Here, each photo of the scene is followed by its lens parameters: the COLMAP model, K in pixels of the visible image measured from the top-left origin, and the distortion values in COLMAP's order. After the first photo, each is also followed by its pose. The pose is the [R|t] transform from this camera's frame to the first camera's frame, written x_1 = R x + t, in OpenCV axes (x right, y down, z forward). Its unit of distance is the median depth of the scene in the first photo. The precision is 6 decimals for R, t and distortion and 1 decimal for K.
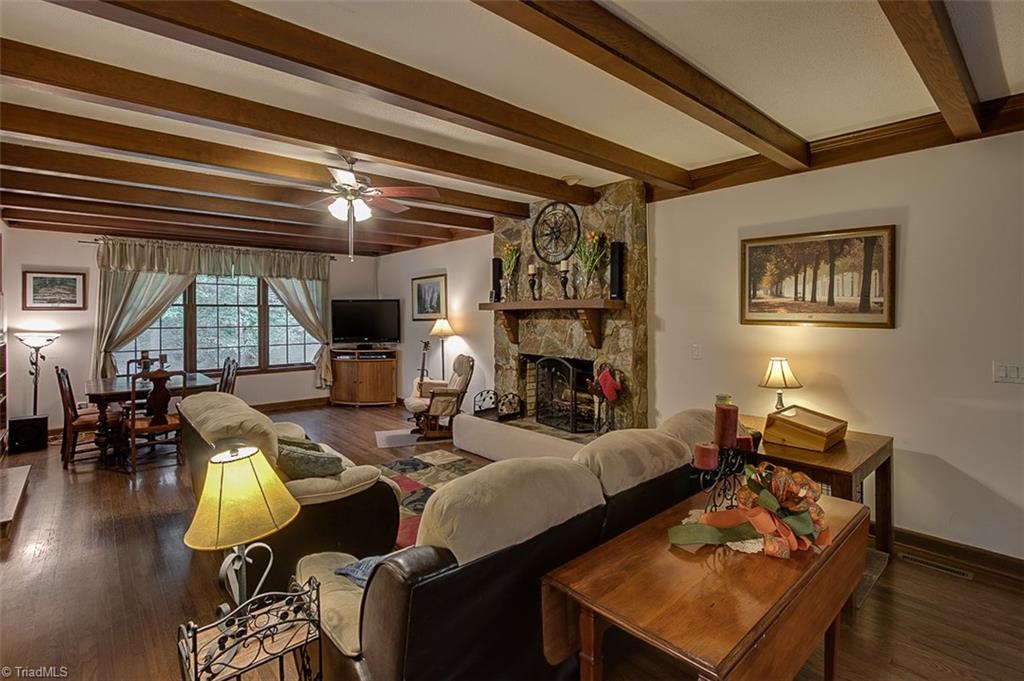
lens RADIAL K [[485.2, 0, 510.2], [0, 485.2, 316.0], [0, 0, 1]] dist [-0.001804, -0.000056]
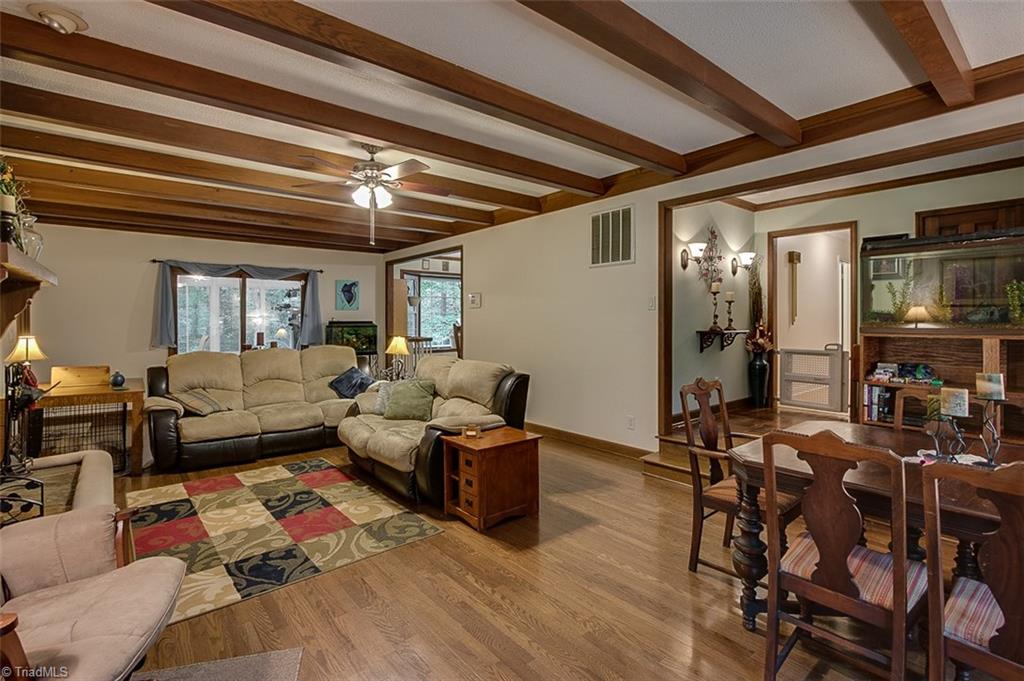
lens RADIAL K [[480.7, 0, 511.6], [0, 480.7, 331.9], [0, 0, 1]] dist [-0.005885, 0.000172]
pose [[-0.999415, 0.001603, 0.034175, -0.497371], [0.002624, 0.999550, 0.029874, 0.031969], [-0.034112, 0.029946, -0.998969, 1.521248]]
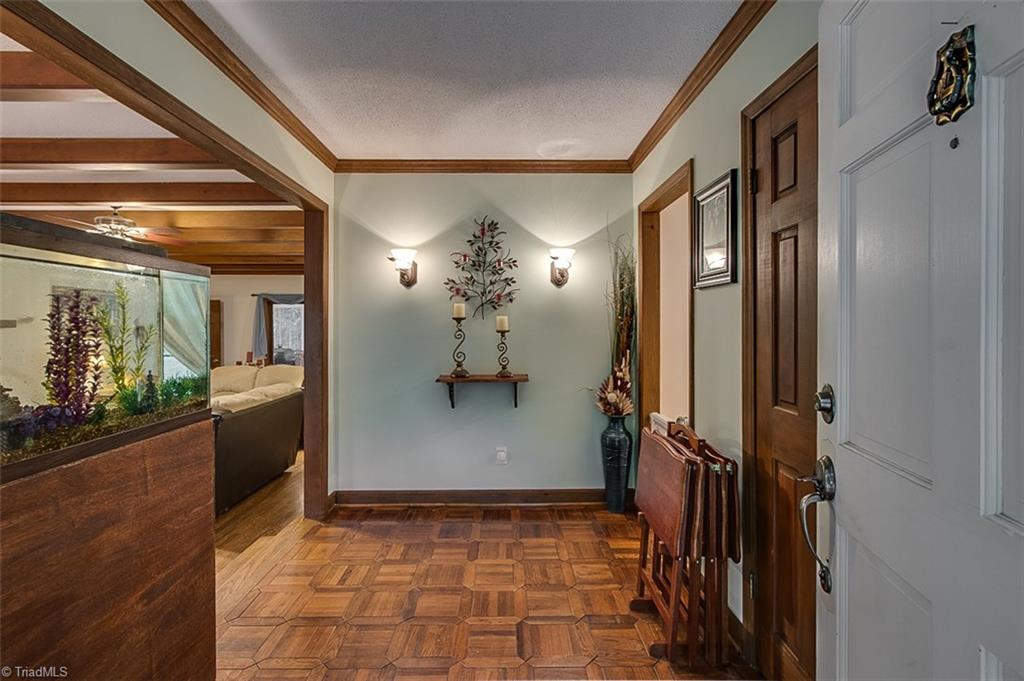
lens RADIAL K [[459.1, 0, 508.1], [0, 459.1, 331.1], [0, 0, 1]] dist [0.014216, -0.000020]
pose [[-0.749976, -0.007741, 0.661420, -1.386947], [0.002657, 0.999888, 0.014714, -0.012717], [-0.661460, 0.012793, -0.749871, 0.913285]]
